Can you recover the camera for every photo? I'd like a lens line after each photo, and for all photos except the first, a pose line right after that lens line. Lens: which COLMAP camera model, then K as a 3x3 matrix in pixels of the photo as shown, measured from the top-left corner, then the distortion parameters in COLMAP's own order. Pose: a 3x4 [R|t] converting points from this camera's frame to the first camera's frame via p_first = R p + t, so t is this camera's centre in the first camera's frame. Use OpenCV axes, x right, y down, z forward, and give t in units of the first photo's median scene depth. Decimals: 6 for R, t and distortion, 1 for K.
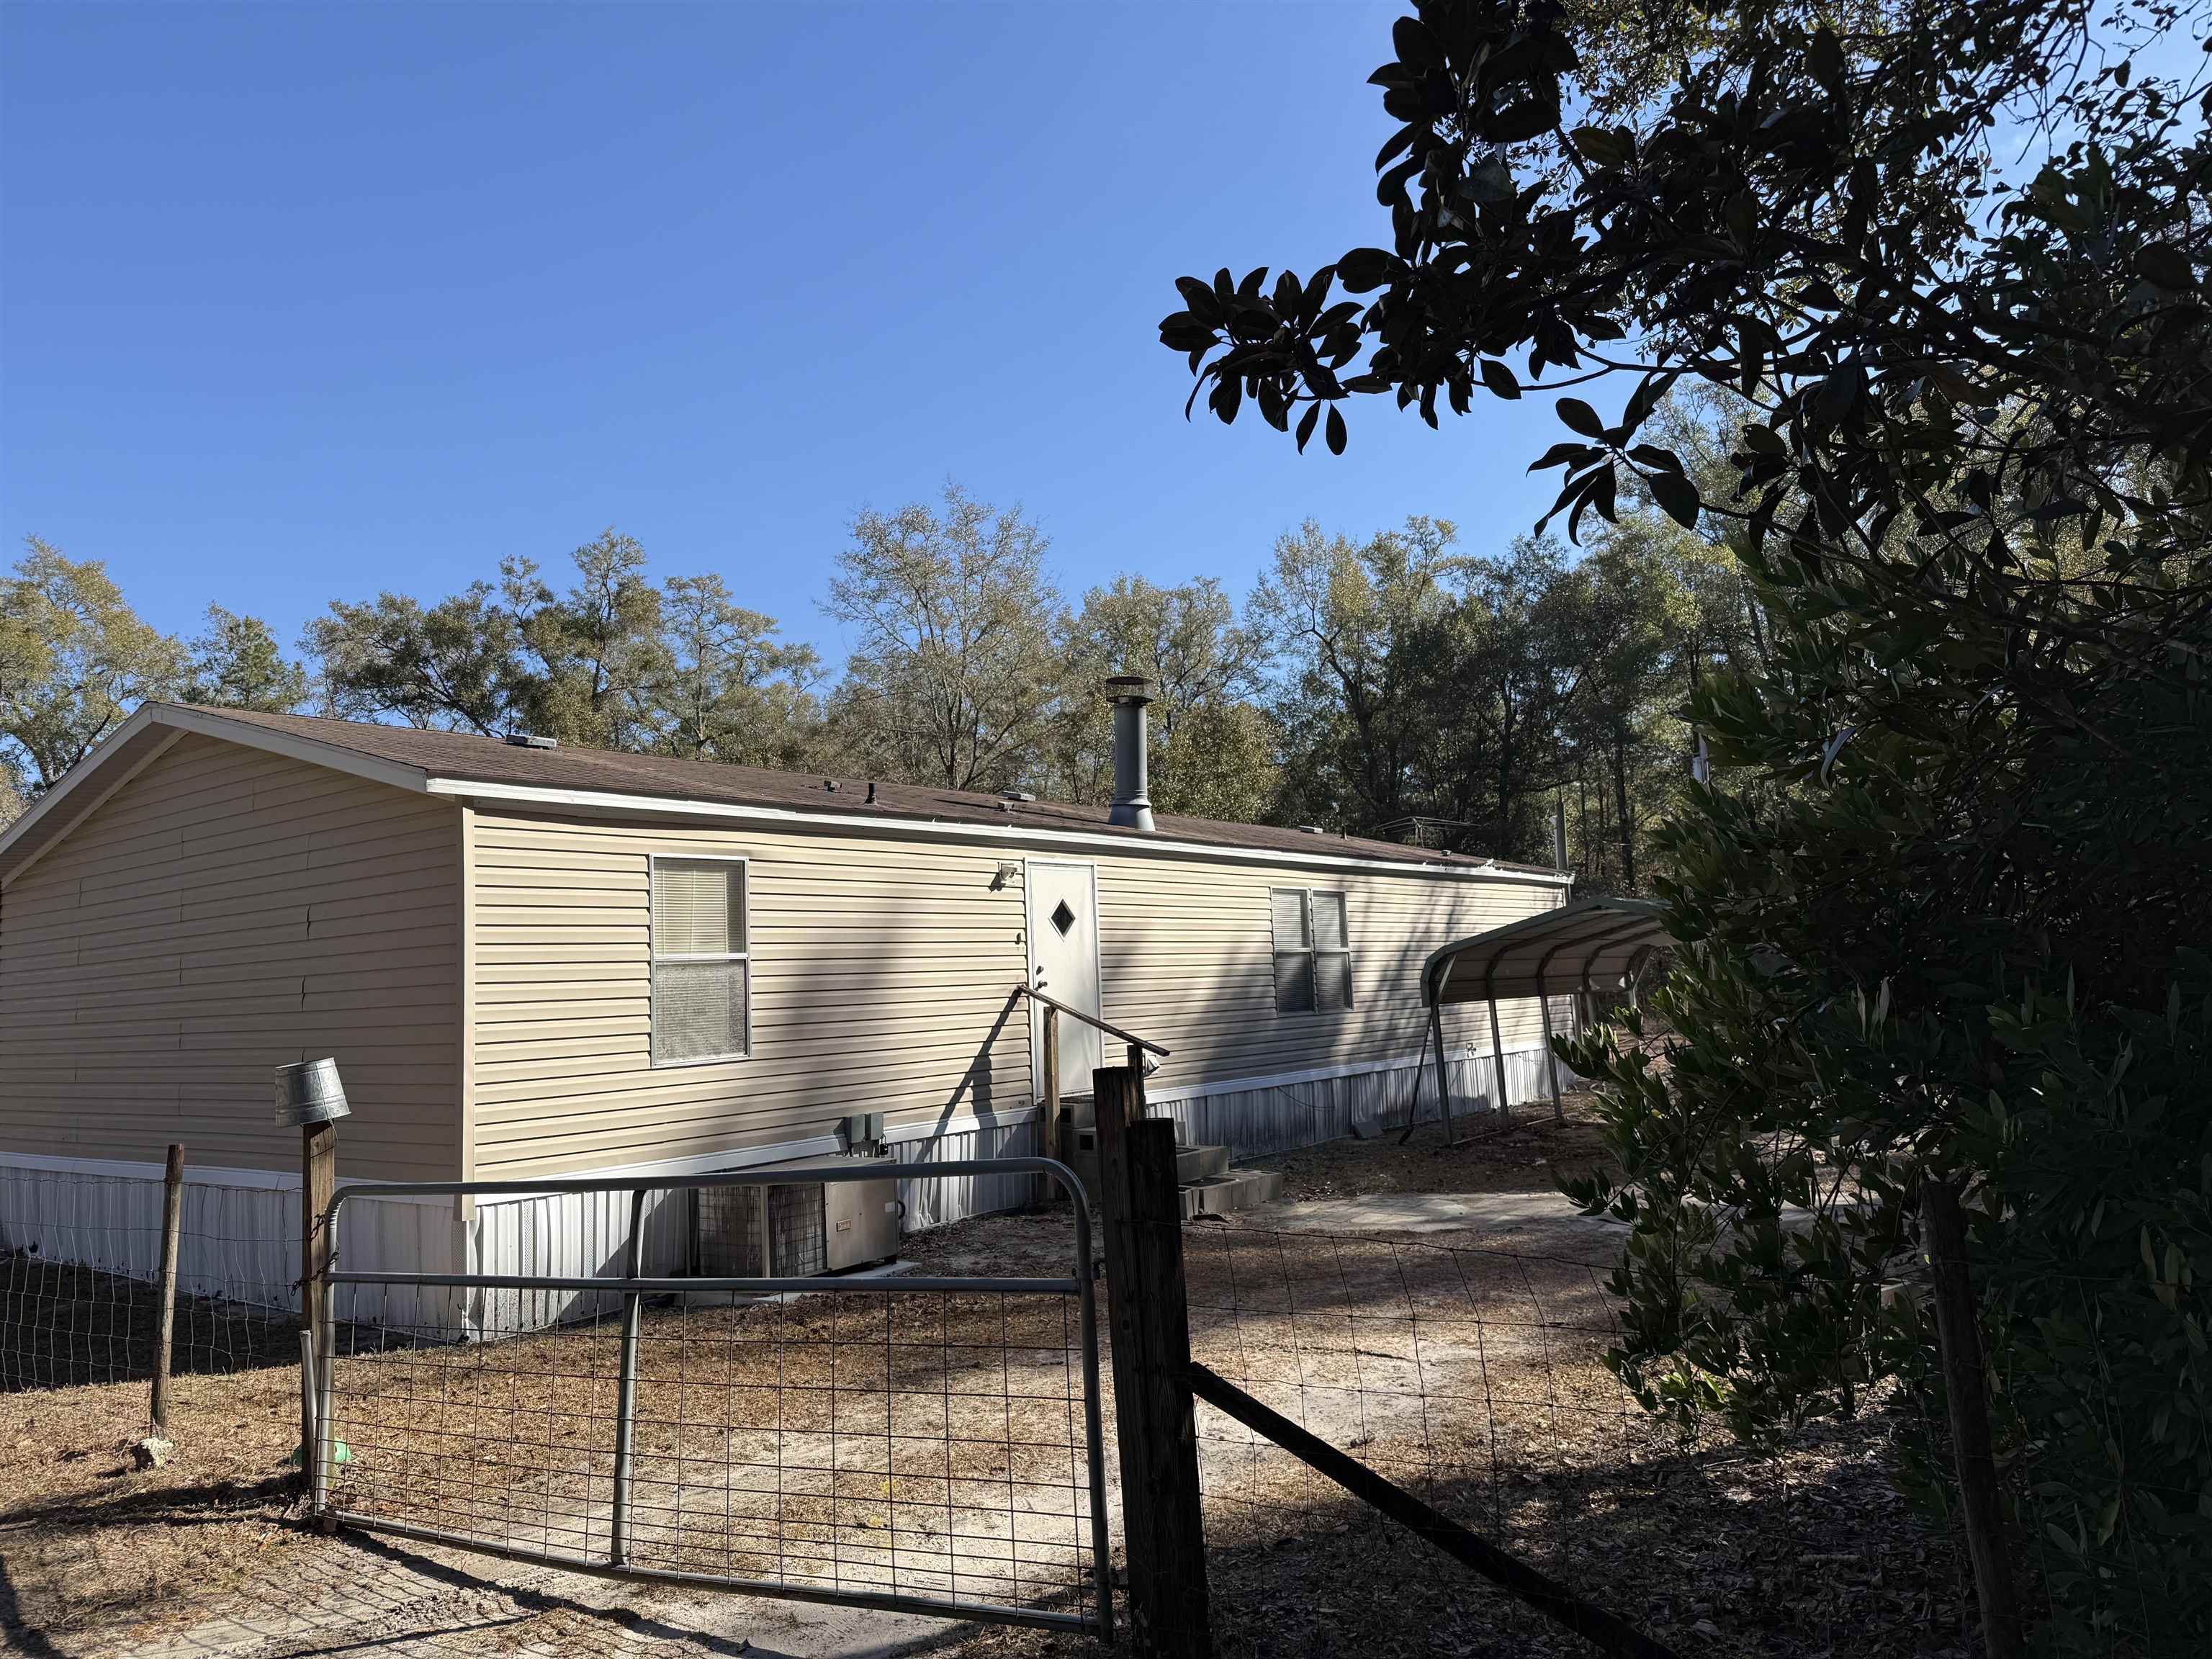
lens RADIAL K [[1552.6, 0, 1106.0], [0, 1552.6, 829.5], [0, 0, 1]] dist [0.145513, -0.204925]
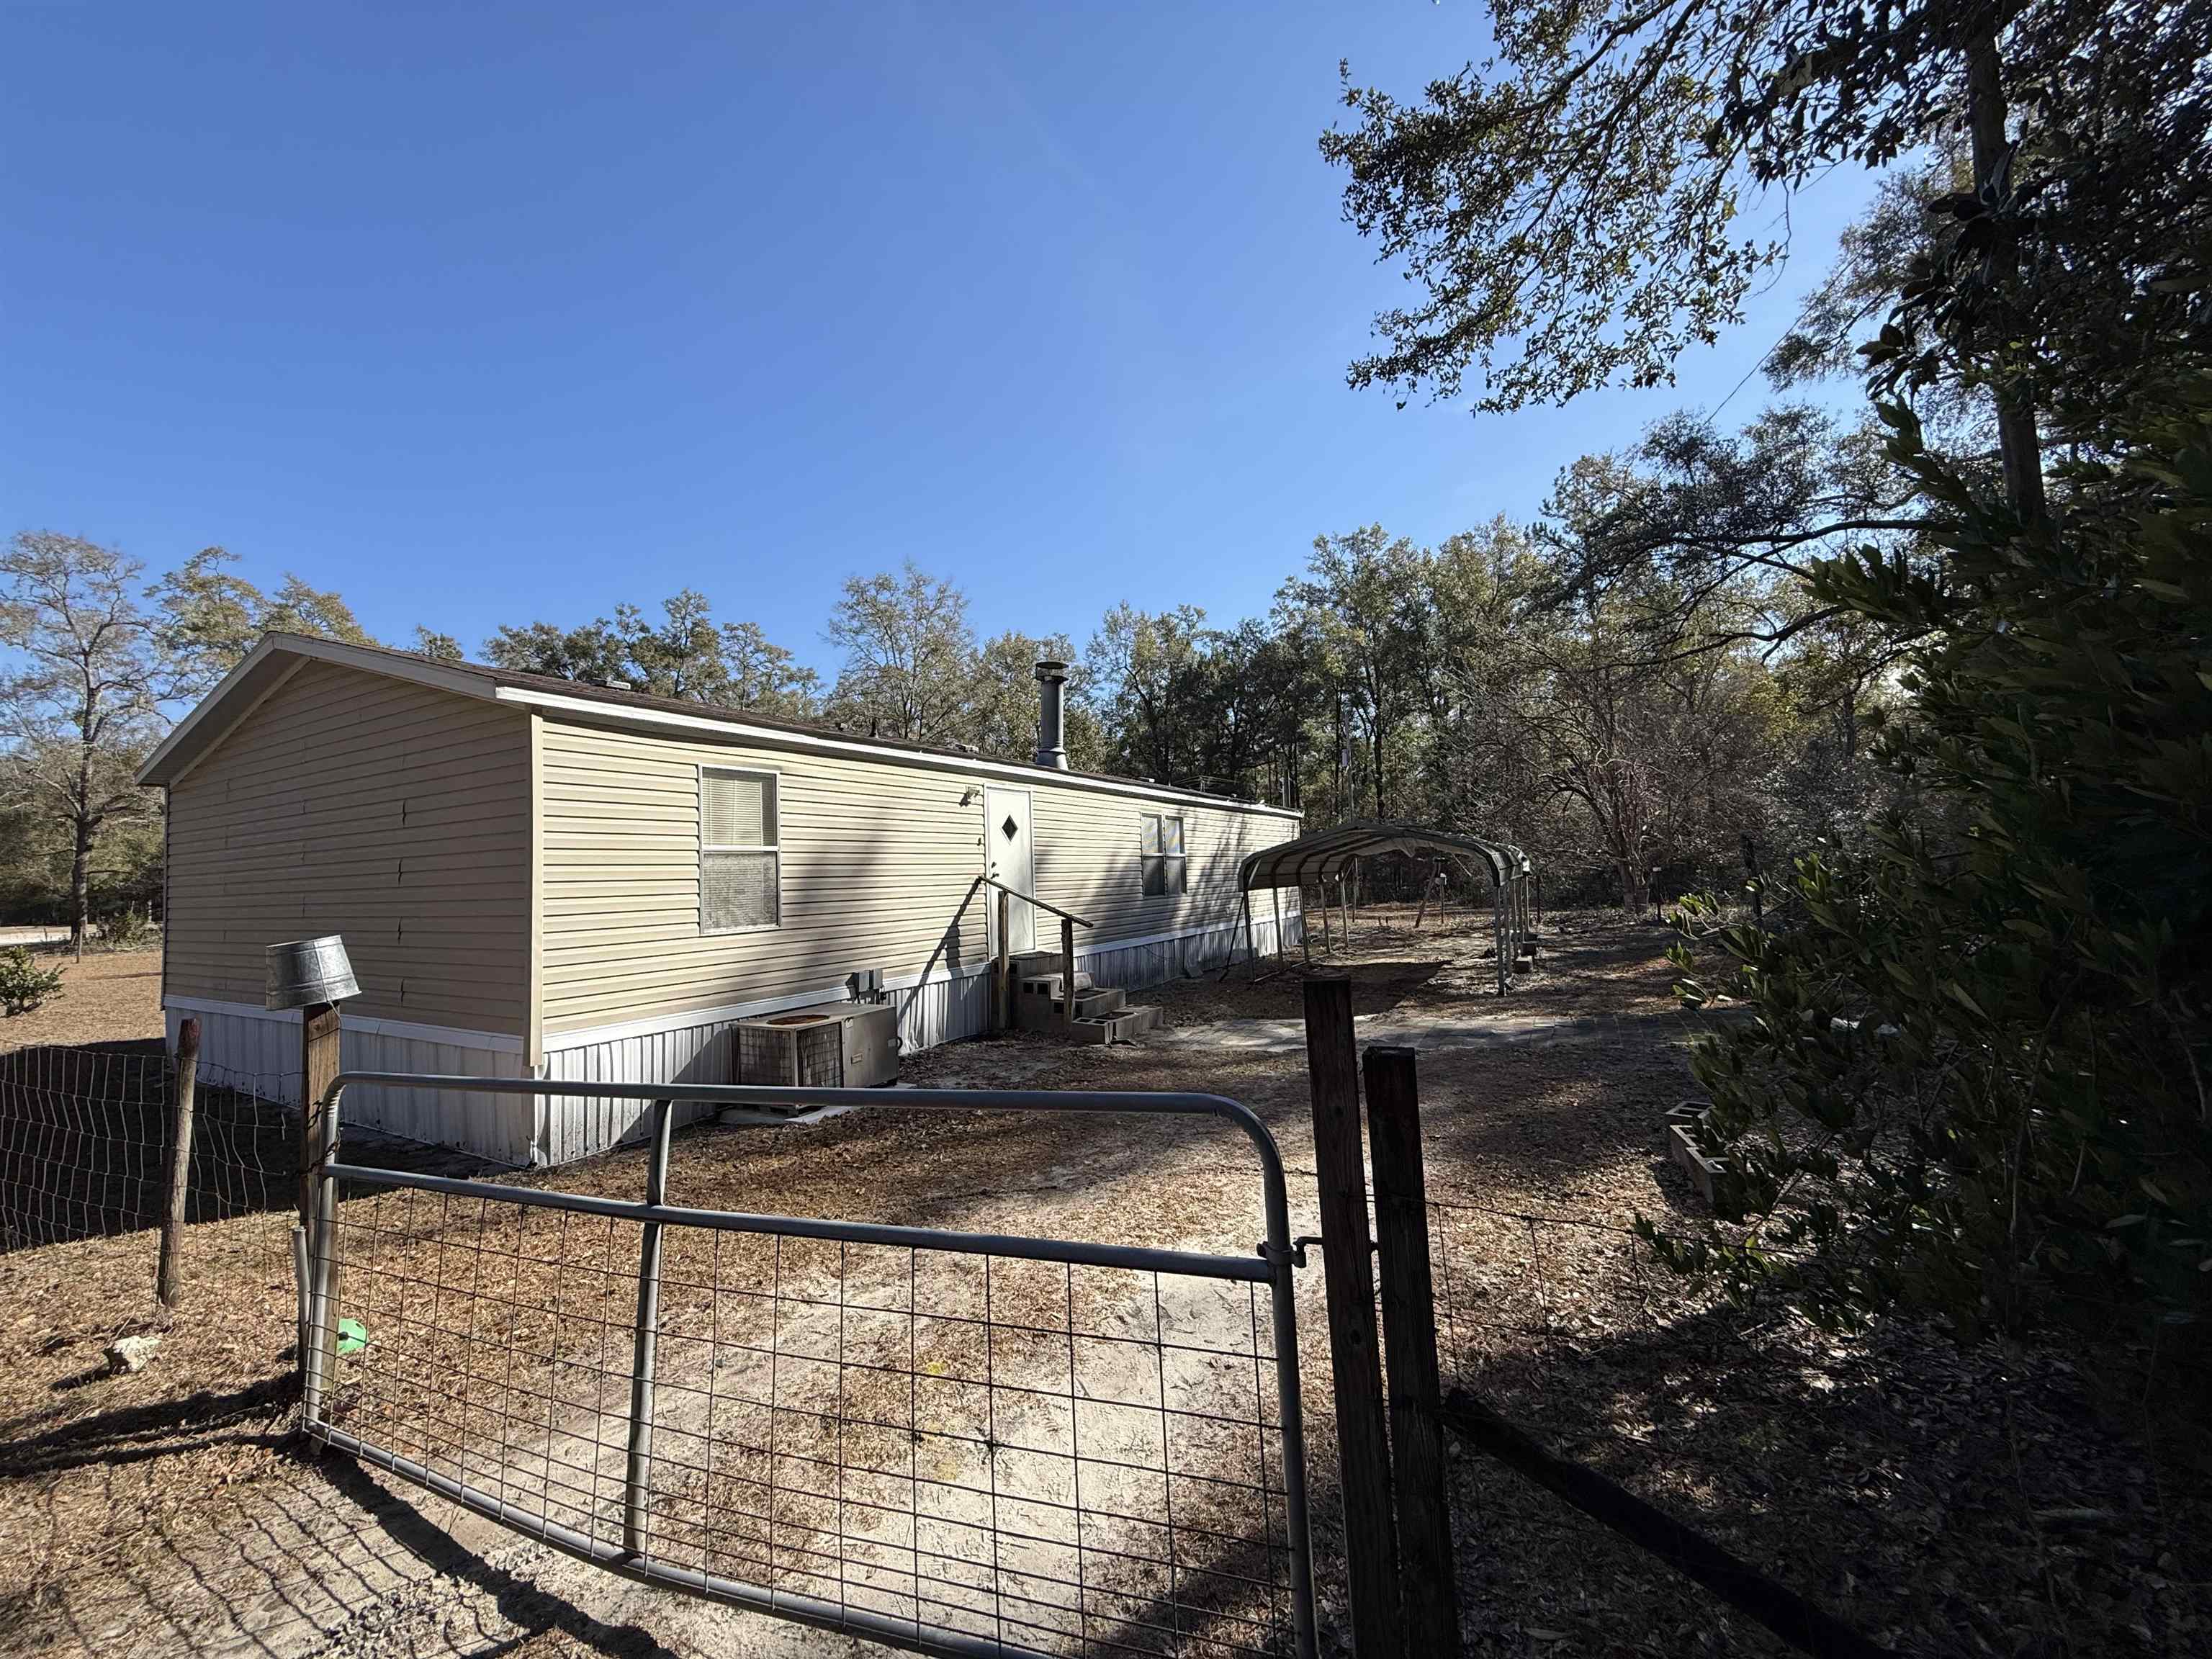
lens RADIAL K [[883.3, 0, 1094.9], [0, 883.3, 830.5], [0, 0, 1]] dist [0.000187, -0.000146]
pose [[0.991962, 0.017202, 0.125359, -0.042111], [-0.022716, 0.998830, 0.042695, 0.019398], [-0.124477, -0.045200, 0.991192, 0.168624]]
